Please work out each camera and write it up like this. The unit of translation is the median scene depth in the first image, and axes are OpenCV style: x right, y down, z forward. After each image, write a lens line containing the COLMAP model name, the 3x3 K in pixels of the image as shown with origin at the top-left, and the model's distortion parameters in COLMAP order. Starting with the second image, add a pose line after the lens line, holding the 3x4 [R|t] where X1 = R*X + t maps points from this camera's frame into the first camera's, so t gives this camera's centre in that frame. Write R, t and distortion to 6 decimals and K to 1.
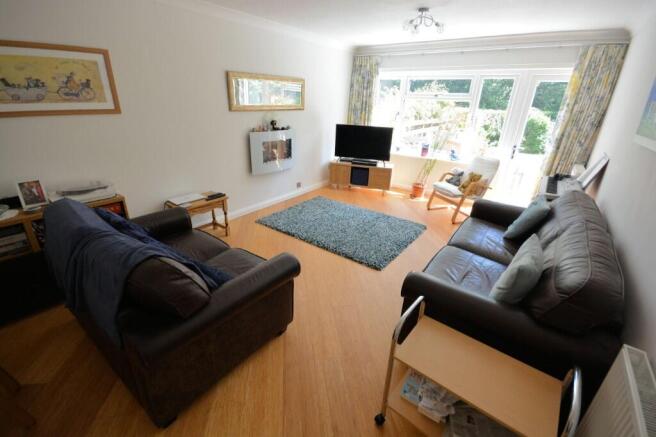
lens RADIAL K [[288.7, 0, 324.8], [0, 288.7, 214.7], [0, 0, 1]] dist [-0.011222, -0.003432]
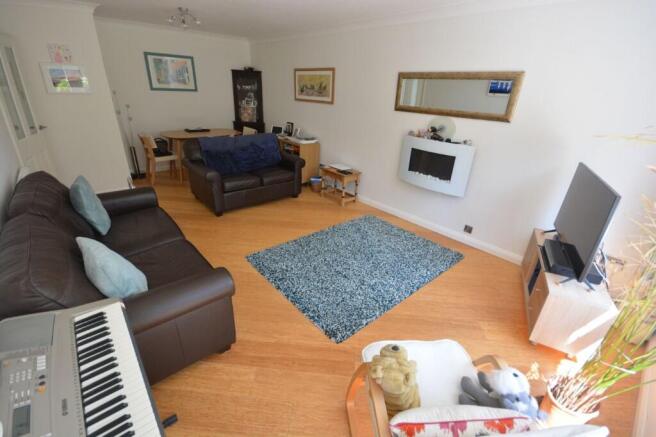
lens RADIAL K [[288.7, 0, 325.9], [0, 288.7, 219.3], [0, 0, 1]] dist [-0.011222, -0.003432]
pose [[-0.226174, 0.364947, -0.903138, 0.755798], [-0.407078, 0.806906, 0.428006, -0.352620], [0.884948, 0.464452, -0.033939, 0.910158]]
